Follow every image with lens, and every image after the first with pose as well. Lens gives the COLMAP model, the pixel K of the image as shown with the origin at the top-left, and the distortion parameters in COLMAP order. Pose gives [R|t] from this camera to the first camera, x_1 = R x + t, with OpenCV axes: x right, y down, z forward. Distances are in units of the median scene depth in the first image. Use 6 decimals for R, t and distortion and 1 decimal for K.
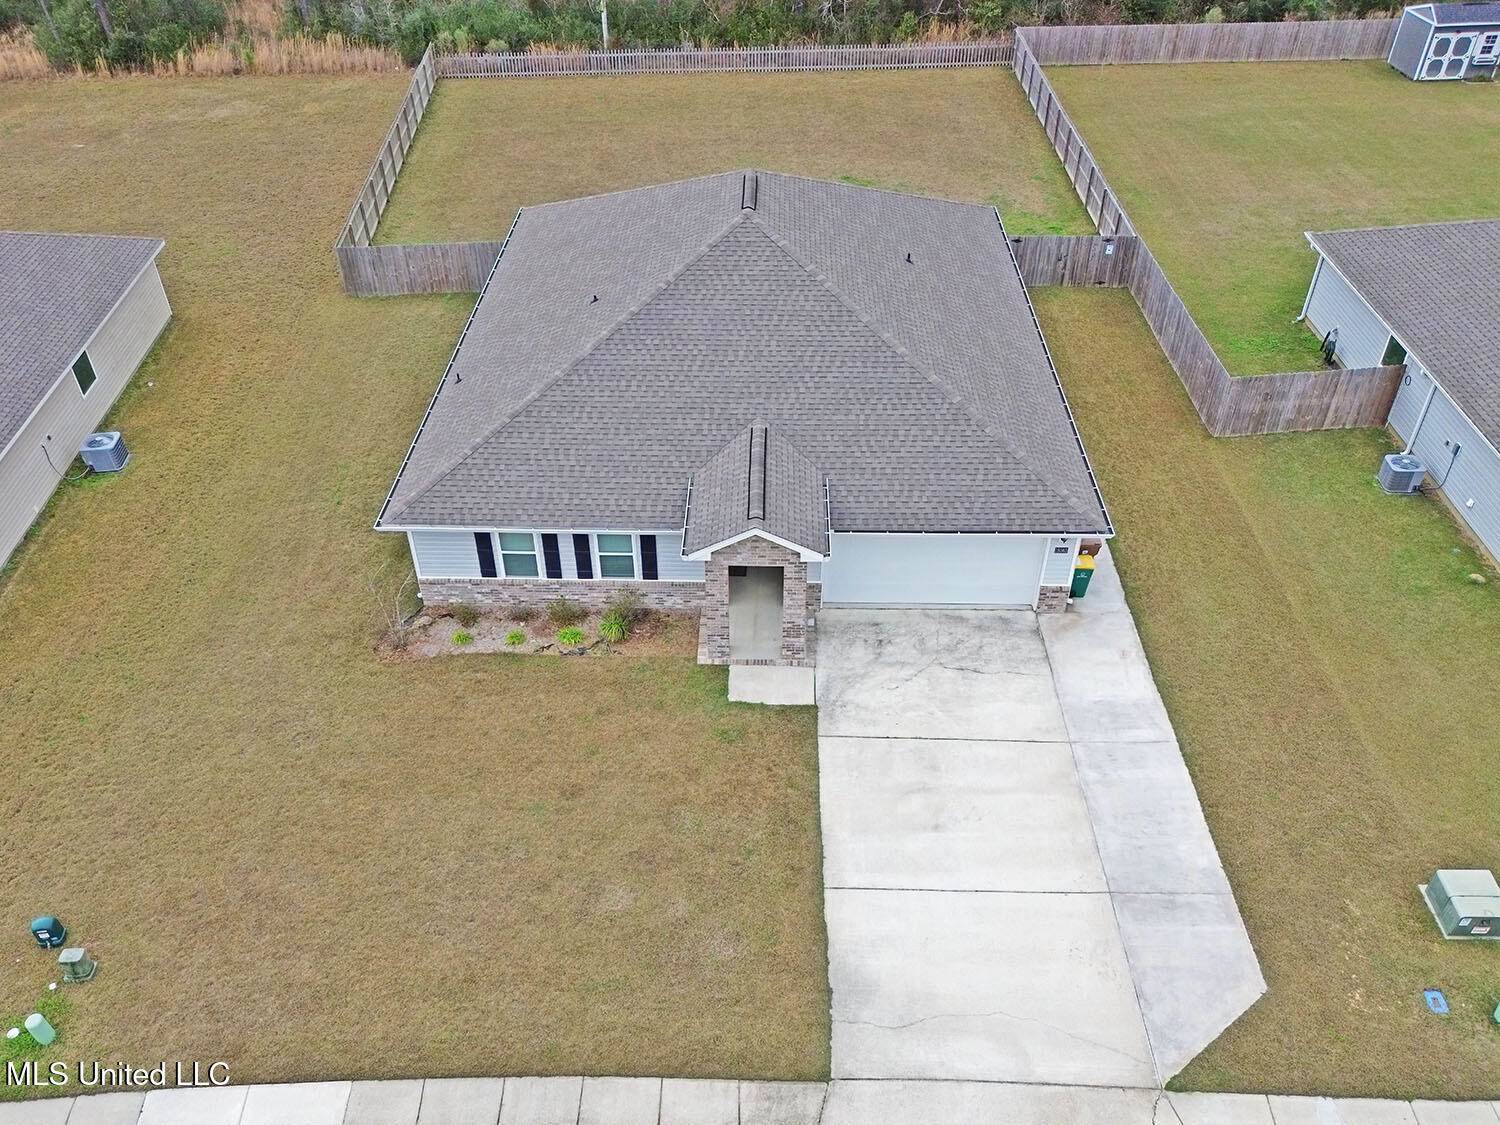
lens RADIAL K [[1180.8, 0, 721.8], [0, 1180.8, 643.5], [0, 0, 1]] dist [0.063054, -0.052473]
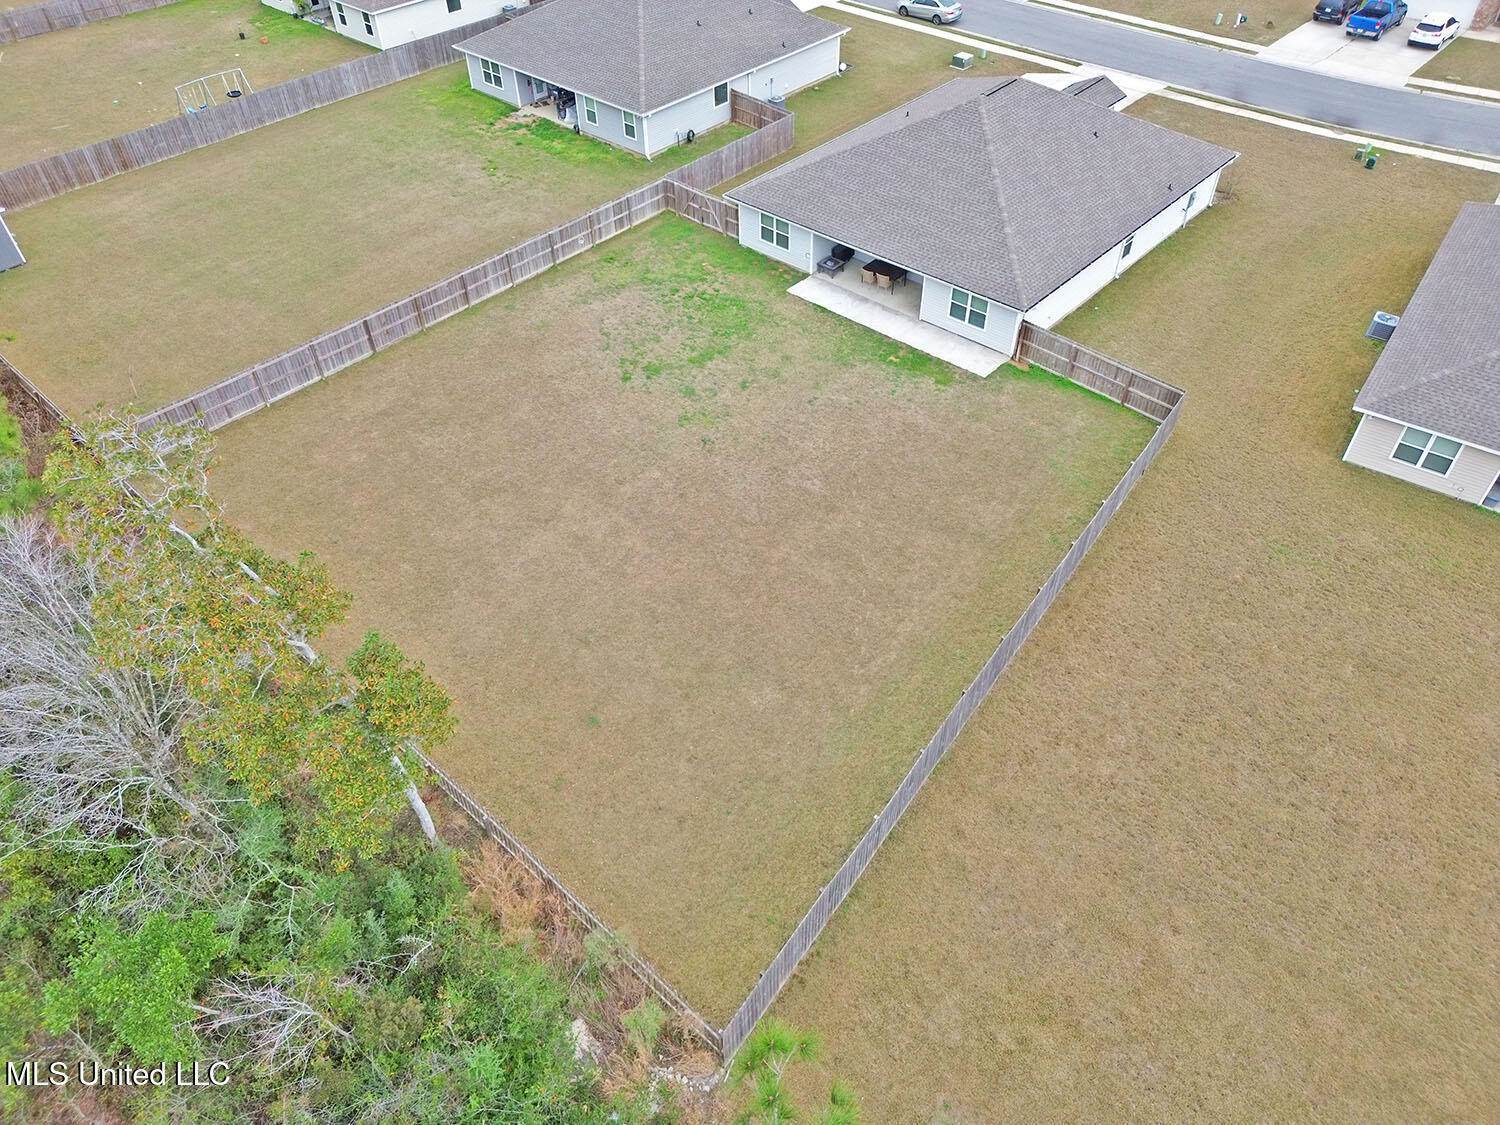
lens RADIAL K [[1054.8, 0, 752.9], [0, 1054.8, 563.7], [0, 0, 1]] dist [0.061510, -0.052678]
pose [[-0.770815, -0.419641, 0.479318, -0.814766], [0.430594, 0.211309, 0.877461, -1.935403], [-0.469503, 0.882751, 0.017814, 1.938919]]
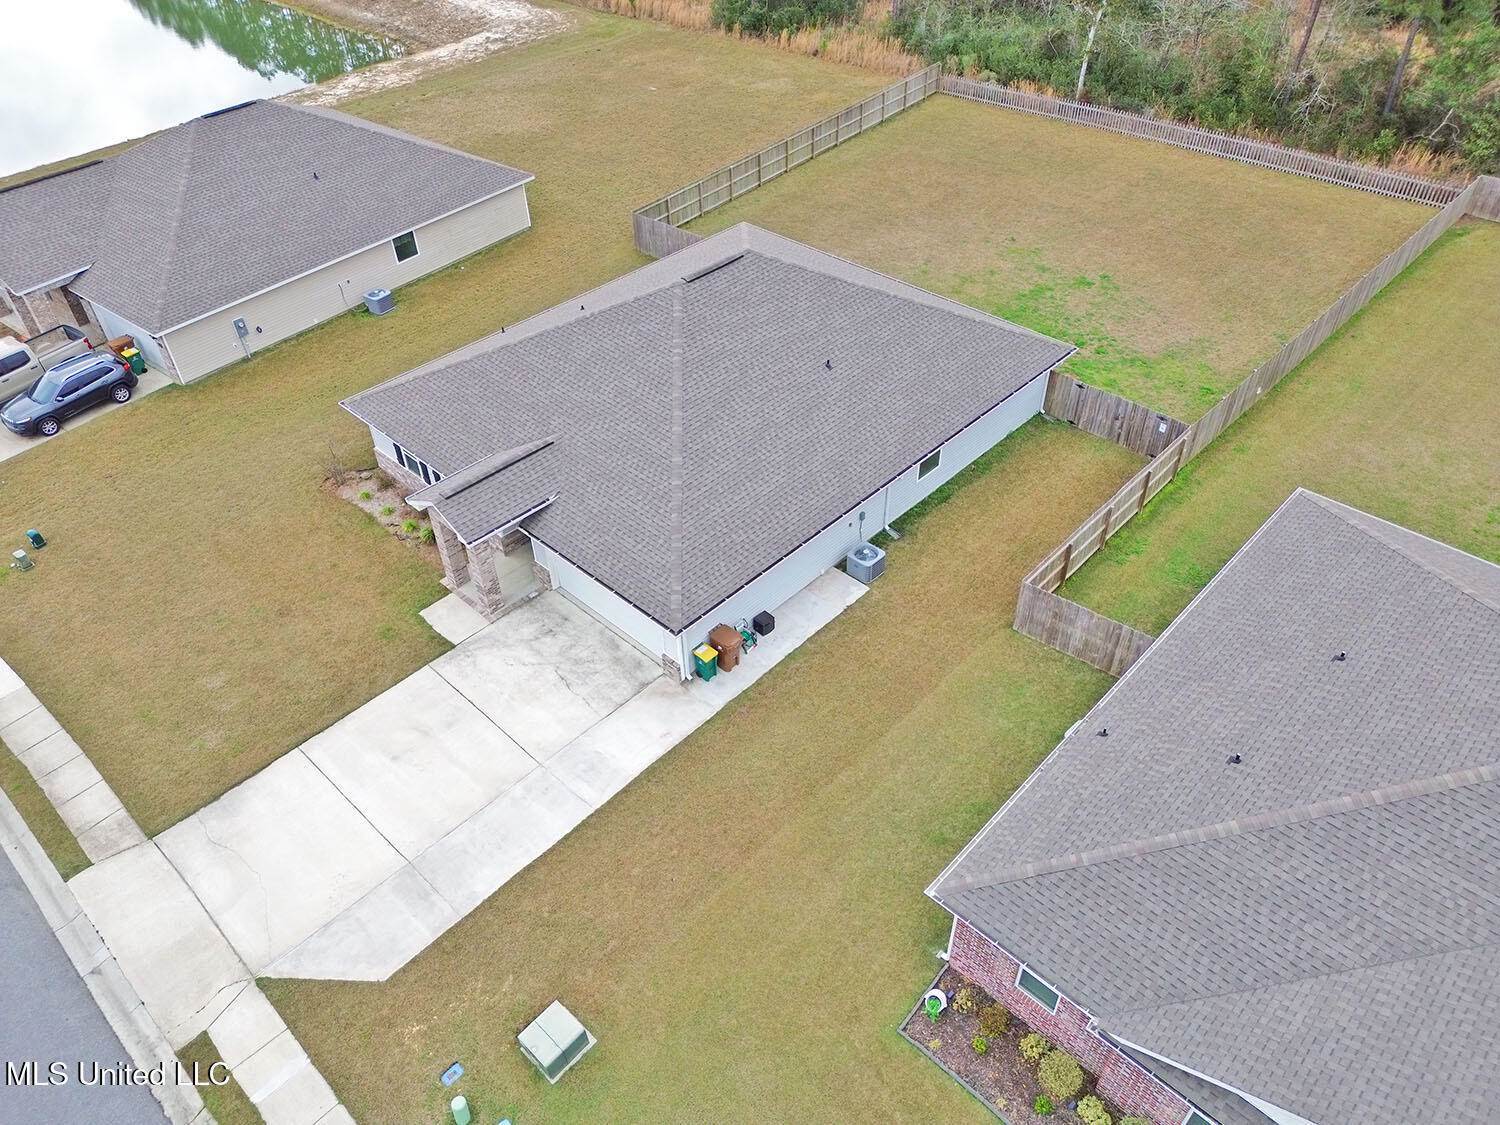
lens RADIAL K [[1054.8, 0, 752.9], [0, 1054.8, 563.7], [0, 0, 1]] dist [0.061510, -0.052678]
pose [[0.752359, 0.434632, -0.495026, 0.802285], [-0.420566, 0.895295, 0.146875, -0.314438], [0.507031, 0.097688, 0.856374, 0.131920]]
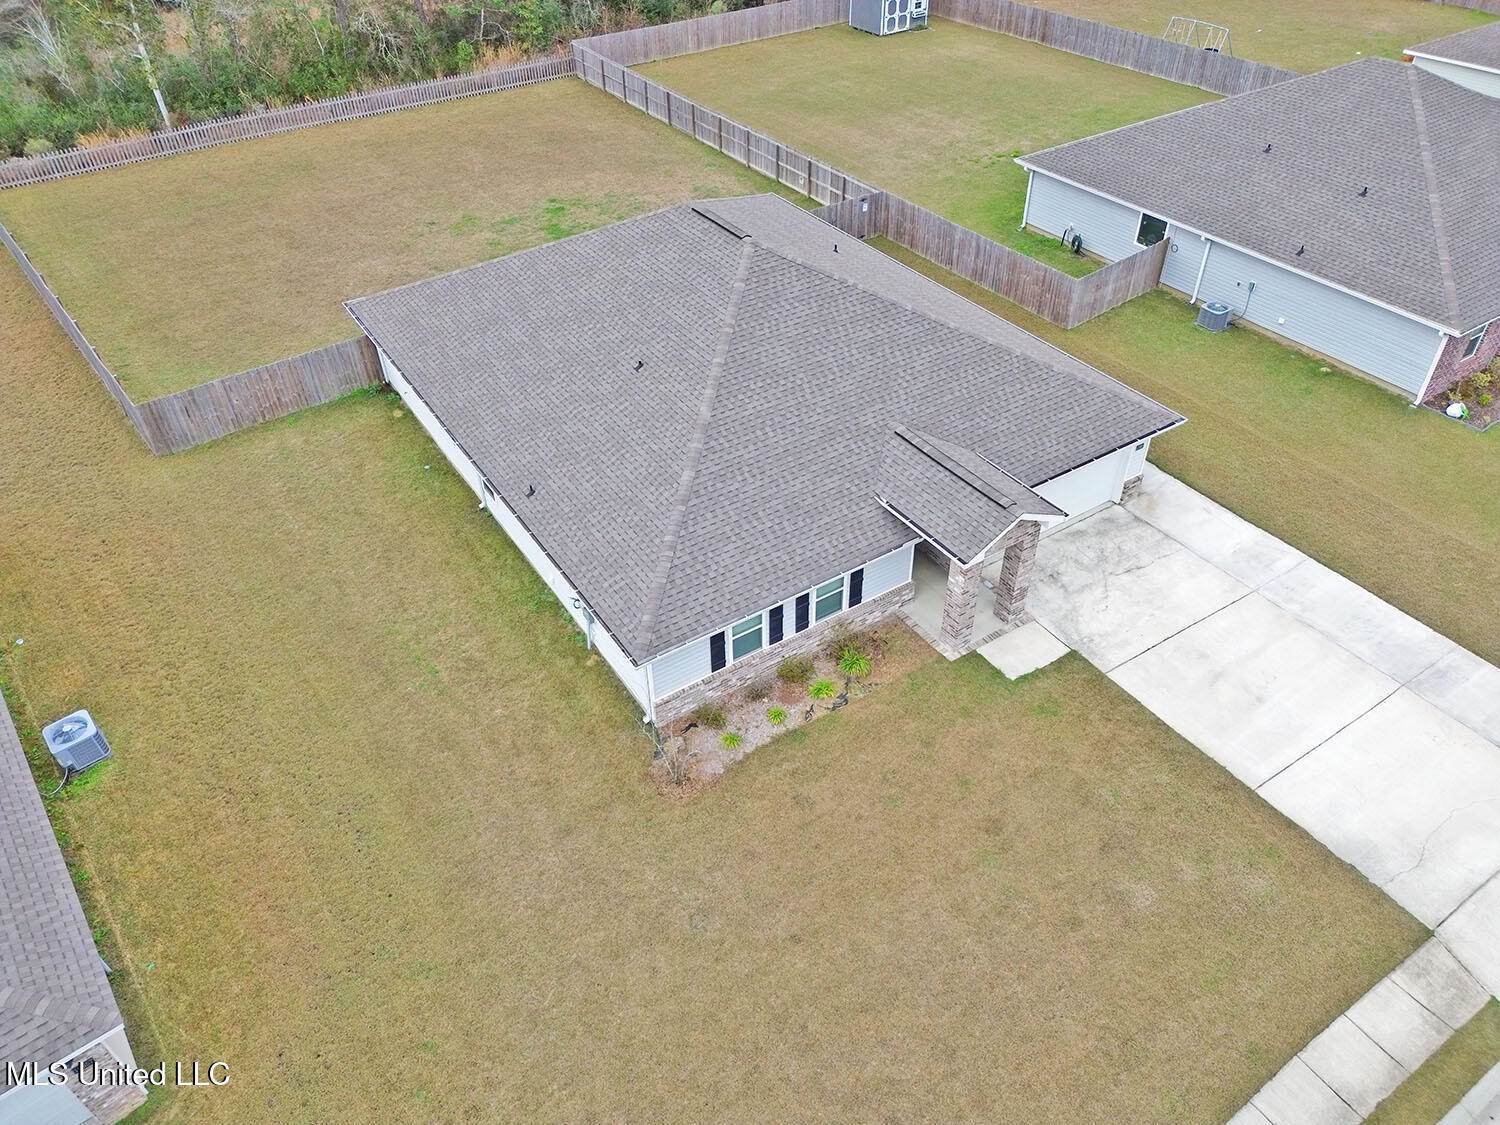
lens RADIAL K [[1054.8, 0, 752.9], [0, 1054.8, 563.7], [0, 0, 1]] dist [0.061510, -0.052678]
pose [[0.814835, -0.368005, 0.447902, -0.518515], [0.374940, 0.923850, 0.076952, -0.187940], [-0.442112, 0.105233, 0.890765, 0.233009]]
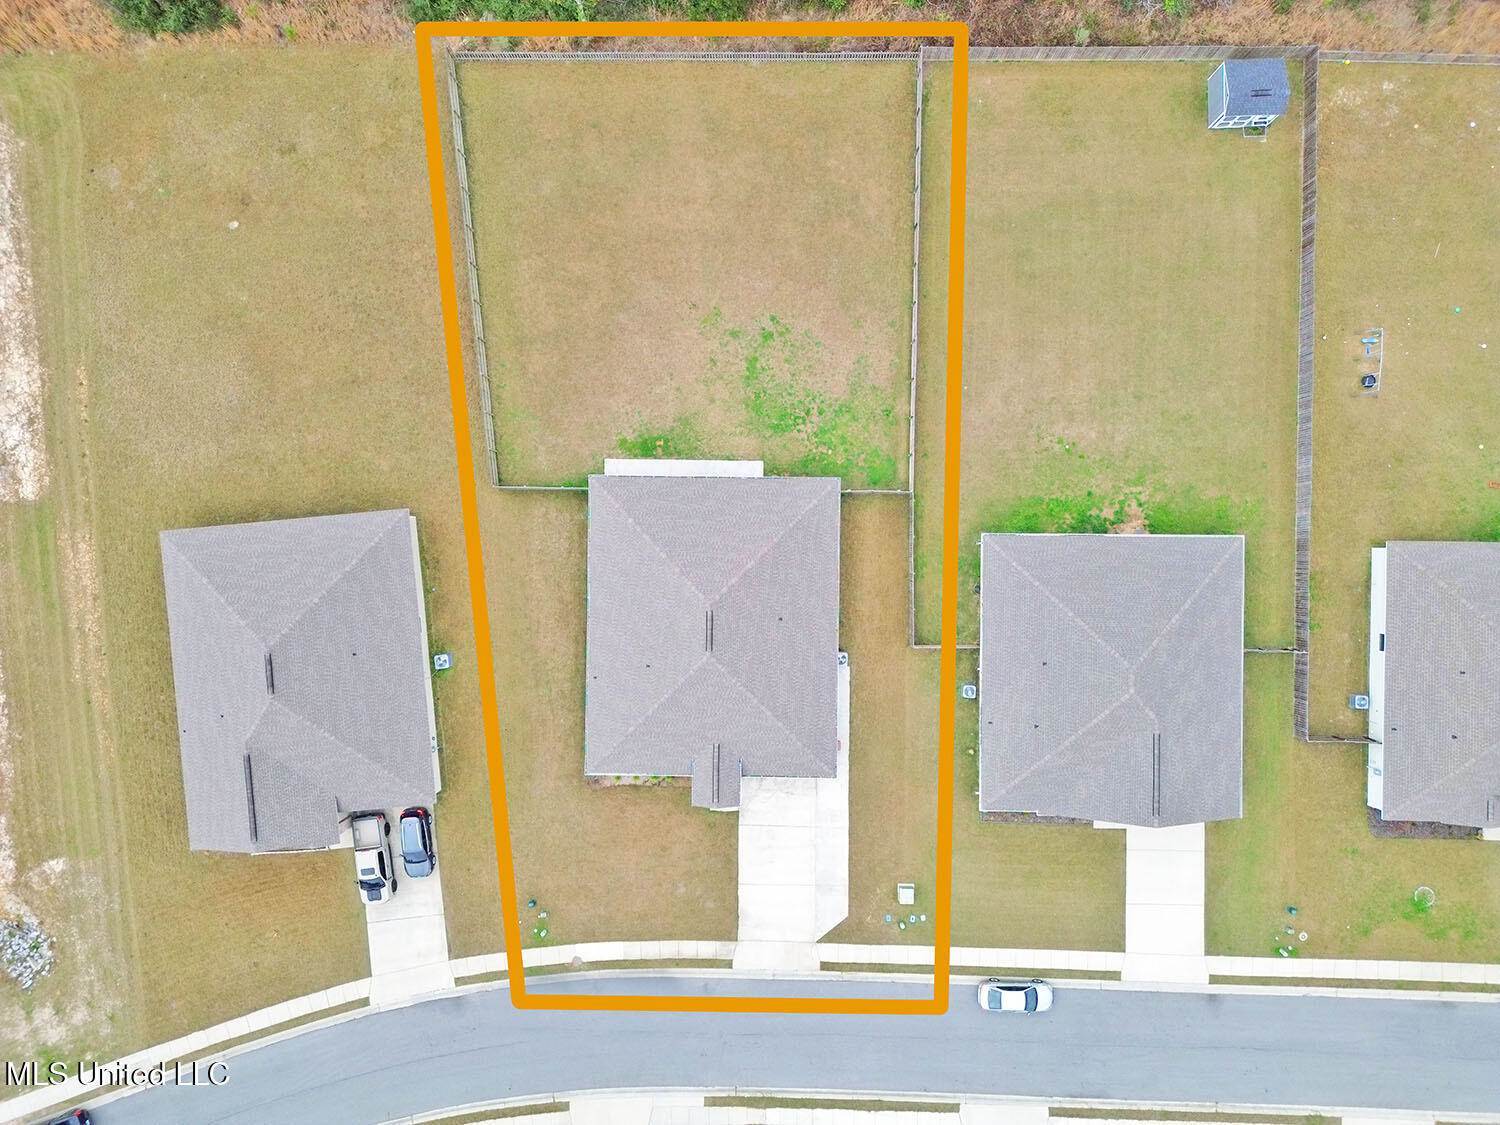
lens RADIAL K [[1054.8, 0, 752.9], [0, 1054.8, 563.7], [0, 0, 1]] dist [0.061510, -0.052678]
pose [[0.999587, -0.028685, -0.001544, 0.128631], [0.019456, 0.636498, 0.771033, -2.284529], [-0.021134, -0.770745, 0.636793, -0.243952]]
